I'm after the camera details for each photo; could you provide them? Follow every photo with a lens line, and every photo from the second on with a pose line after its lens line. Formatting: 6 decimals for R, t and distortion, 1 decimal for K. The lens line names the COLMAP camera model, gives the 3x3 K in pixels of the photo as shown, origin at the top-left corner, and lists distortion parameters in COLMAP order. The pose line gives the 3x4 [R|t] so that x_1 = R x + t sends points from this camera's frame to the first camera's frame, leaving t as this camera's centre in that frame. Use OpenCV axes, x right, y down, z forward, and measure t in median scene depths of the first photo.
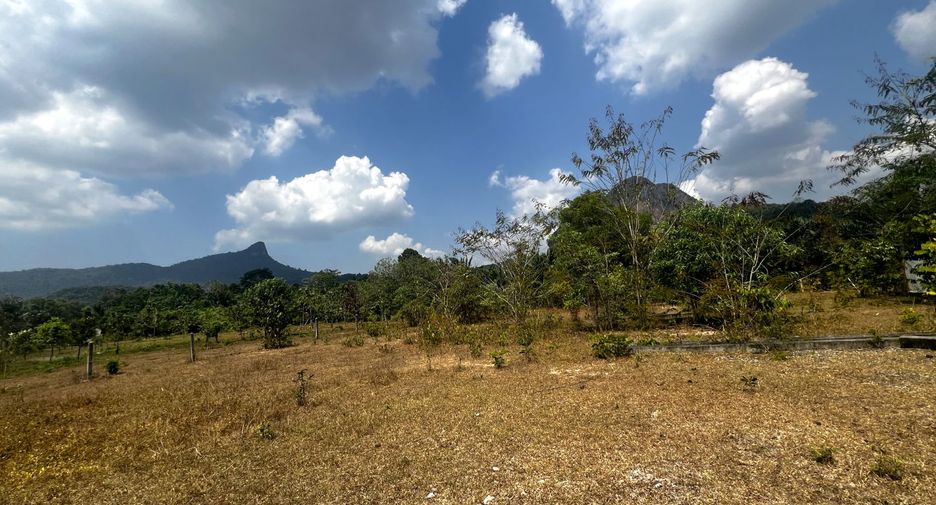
lens RADIAL K [[380.2, 0, 464.7], [0, 380.2, 247.5], [0, 0, 1]] dist [-0.002240, 0.000460]
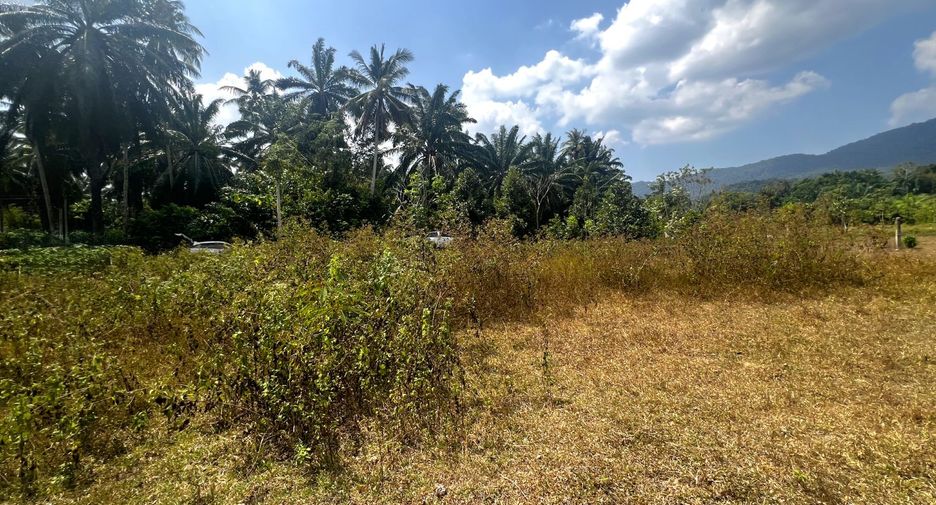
lens RADIAL K [[376.0, 0, 464.1], [0, 376.0, 250.3], [0, 0, 1]] dist [-0.002011, 0.001474]
pose [[0.150905, 0.119493, -0.981300, -0.016197], [0.169031, 0.974929, 0.144711, -0.009615], [0.973990, -0.187708, 0.126924, -0.110278]]
